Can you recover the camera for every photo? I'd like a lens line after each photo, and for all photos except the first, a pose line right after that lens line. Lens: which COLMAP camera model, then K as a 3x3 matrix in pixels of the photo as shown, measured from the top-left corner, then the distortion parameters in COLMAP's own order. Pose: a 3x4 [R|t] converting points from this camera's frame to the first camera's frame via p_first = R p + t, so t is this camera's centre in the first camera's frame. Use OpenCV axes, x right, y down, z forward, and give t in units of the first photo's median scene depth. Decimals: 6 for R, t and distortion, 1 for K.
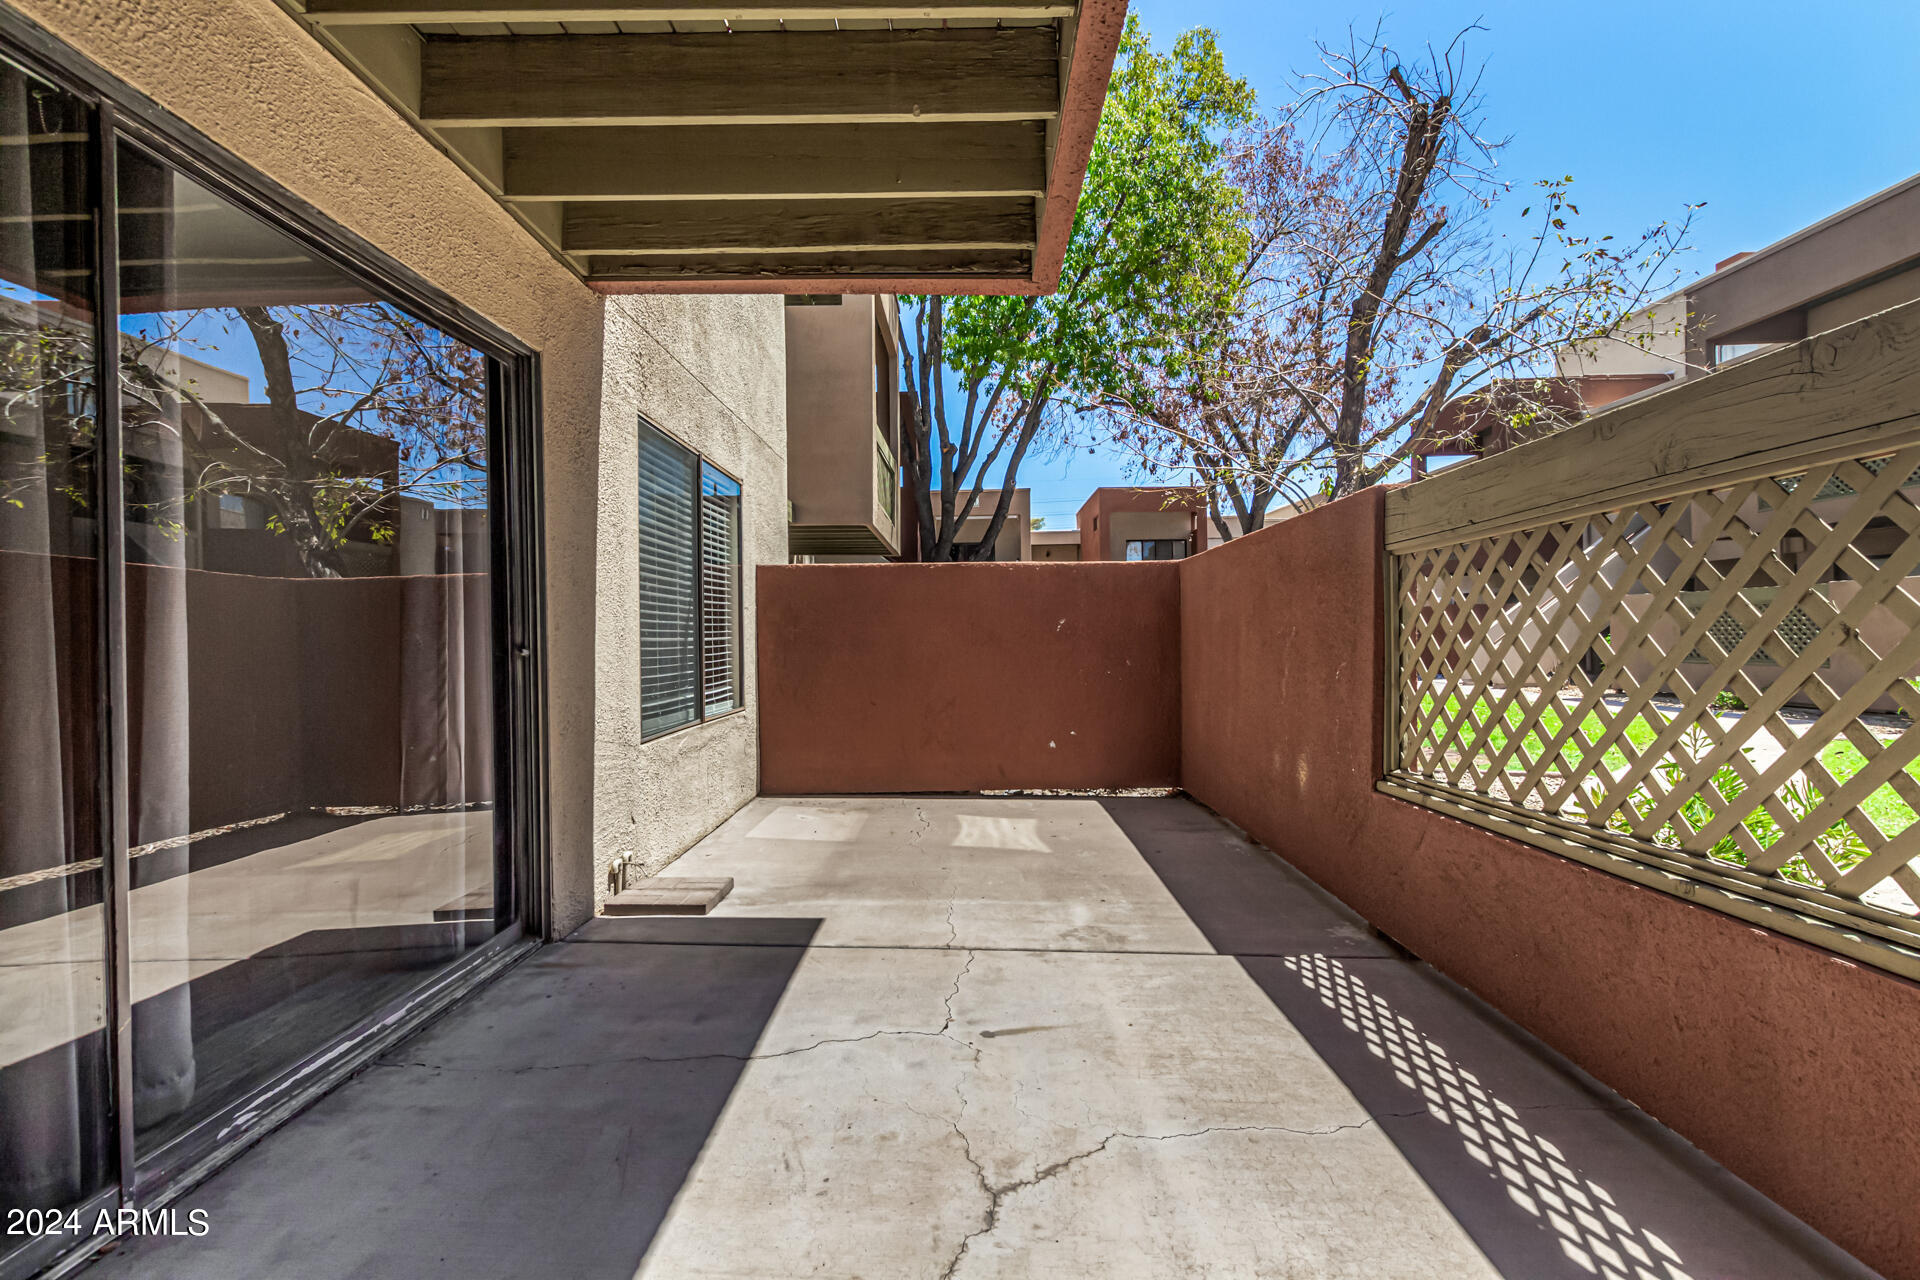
lens RADIAL K [[885.2, 0, 966.6], [0, 885.2, 644.5], [0, 0, 1]] dist [0.000484, -0.001795]
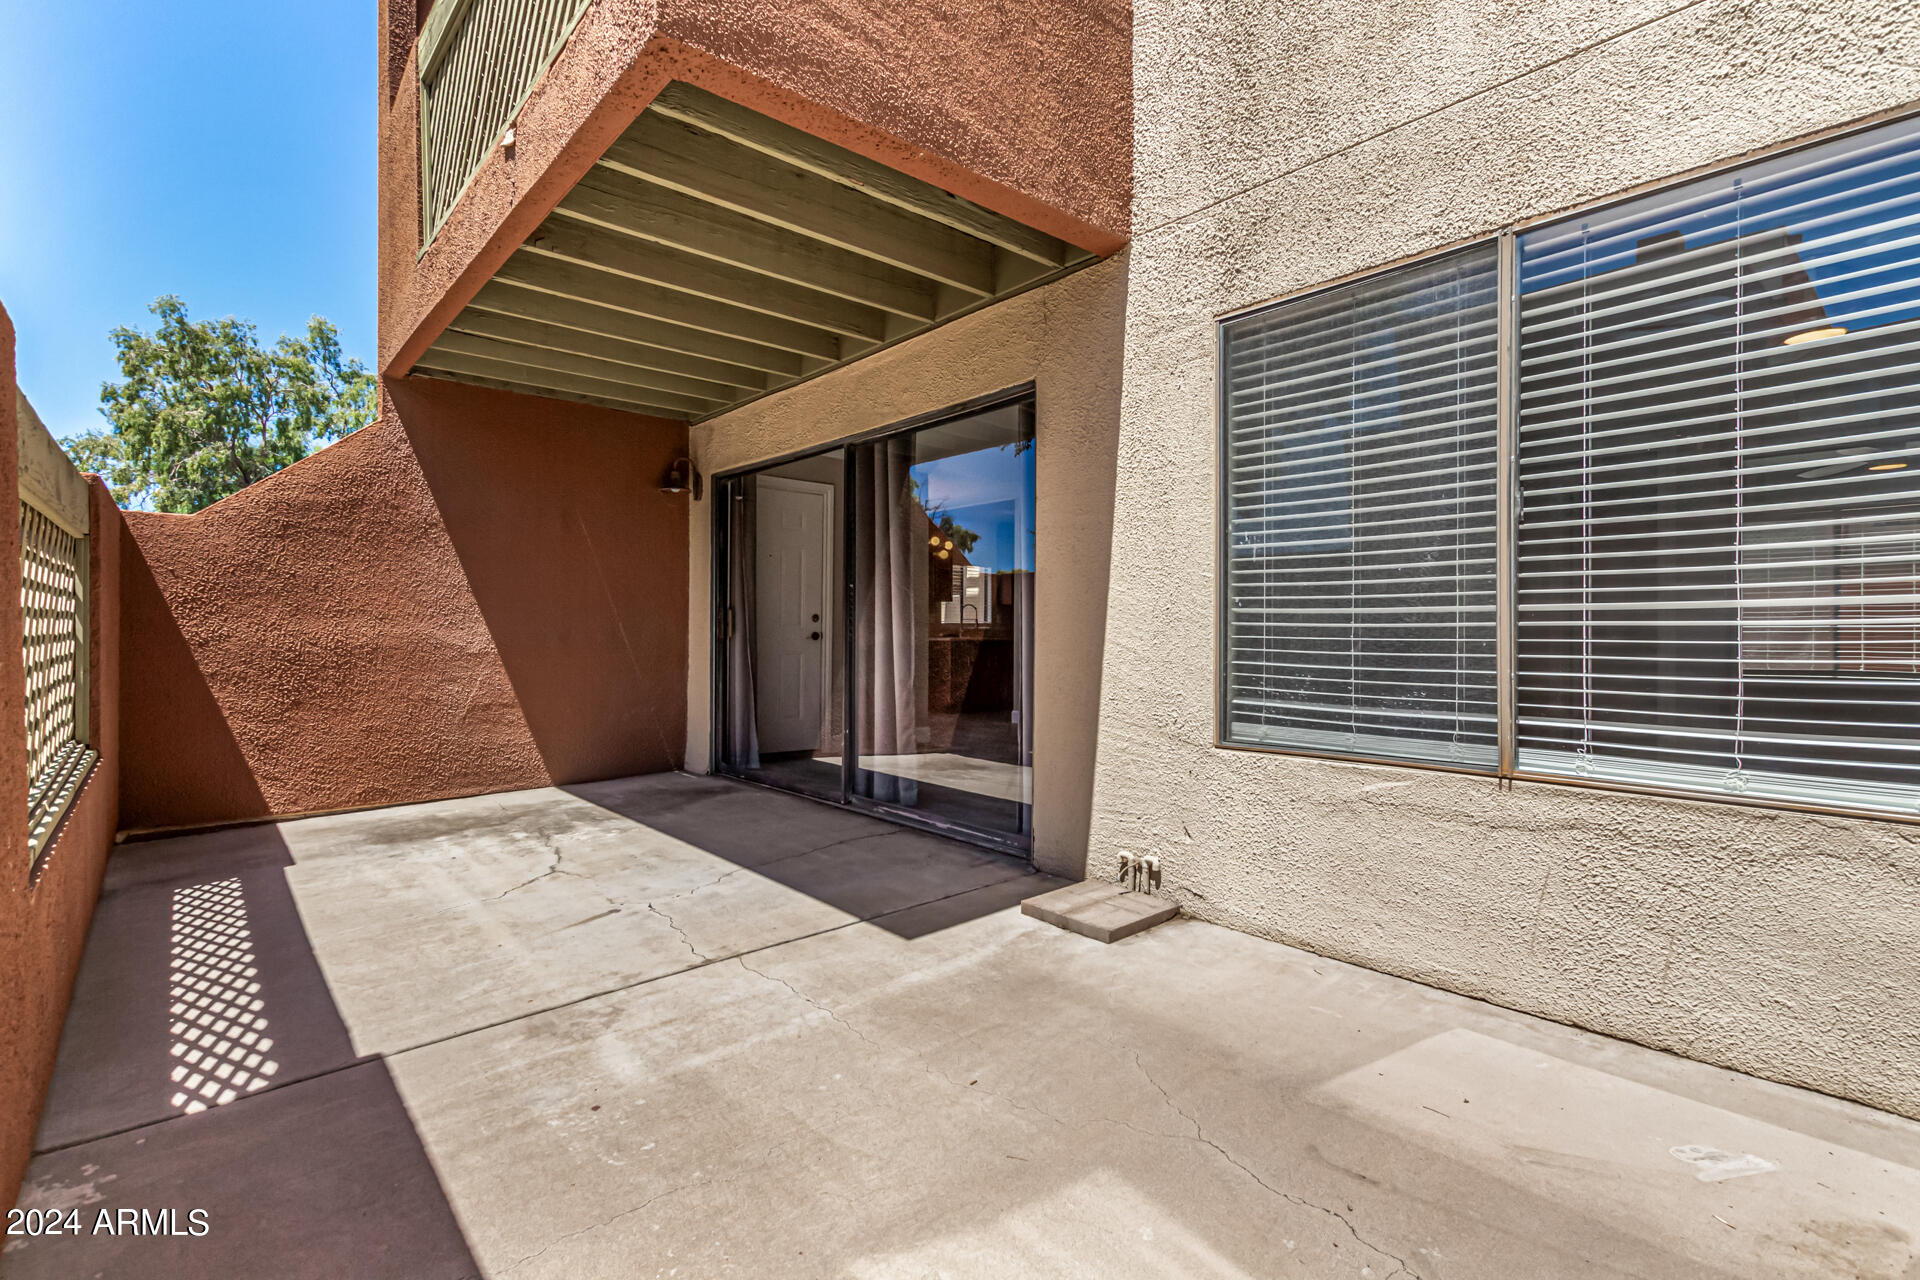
lens RADIAL K [[885.2, 0, 959.6], [0, 885.2, 638.3], [0, 0, 1]] dist [0.000484, -0.001795]
pose [[-0.749575, 0.013800, -0.661776, 0.395150], [0.002091, 0.999827, 0.018481, 0.002165], [0.661917, 0.012469, -0.749474, 1.801887]]
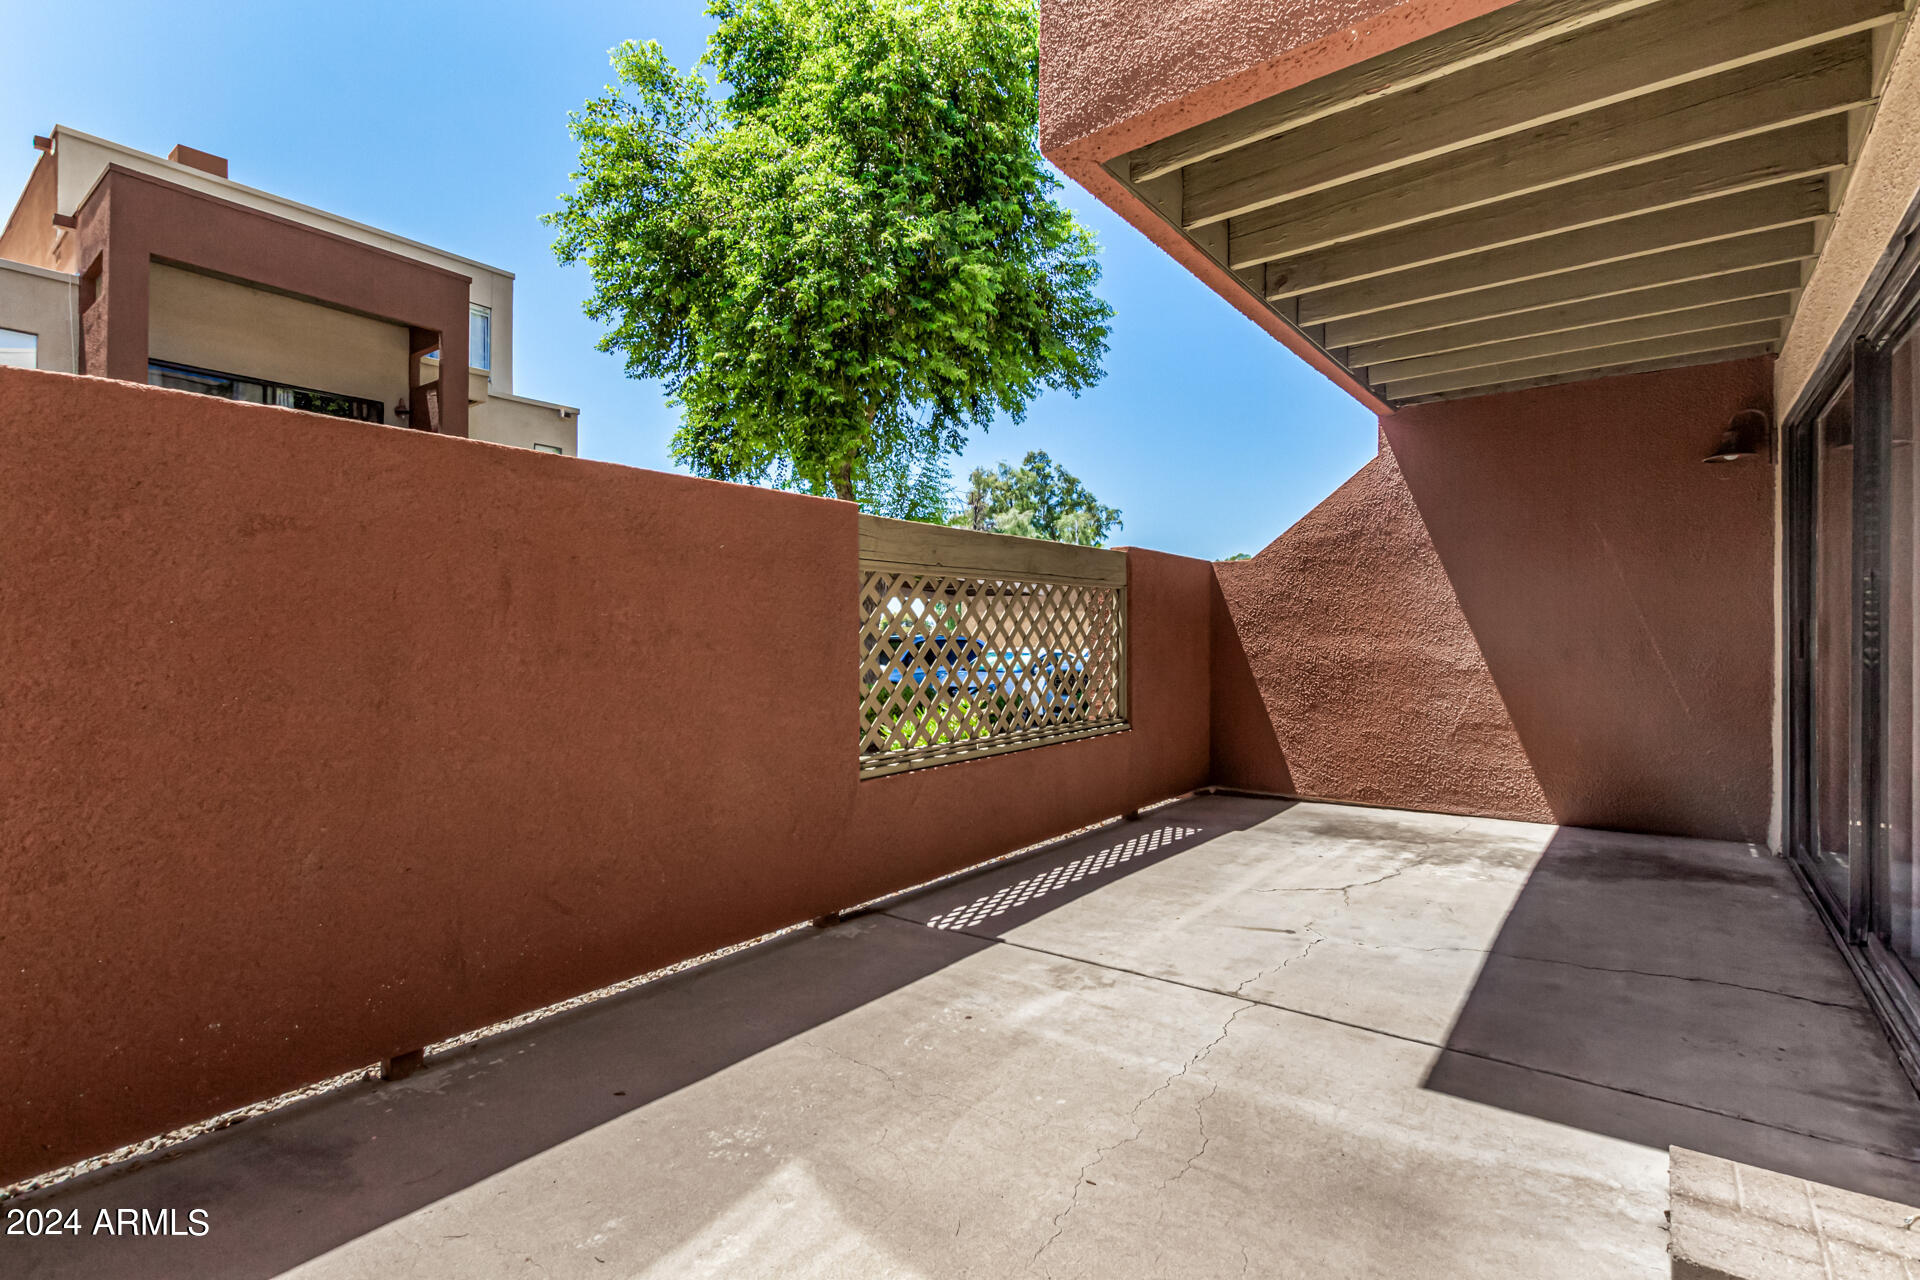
lens RADIAL K [[885.2, 0, 949.2], [0, 885.2, 636.9], [0, 0, 1]] dist [0.000484, -0.001795]
pose [[-0.784052, 0.009744, 0.620618, -0.314660], [0.010679, 0.999941, -0.002208, -0.009051], [-0.620603, 0.004896, -0.784110, 1.825249]]
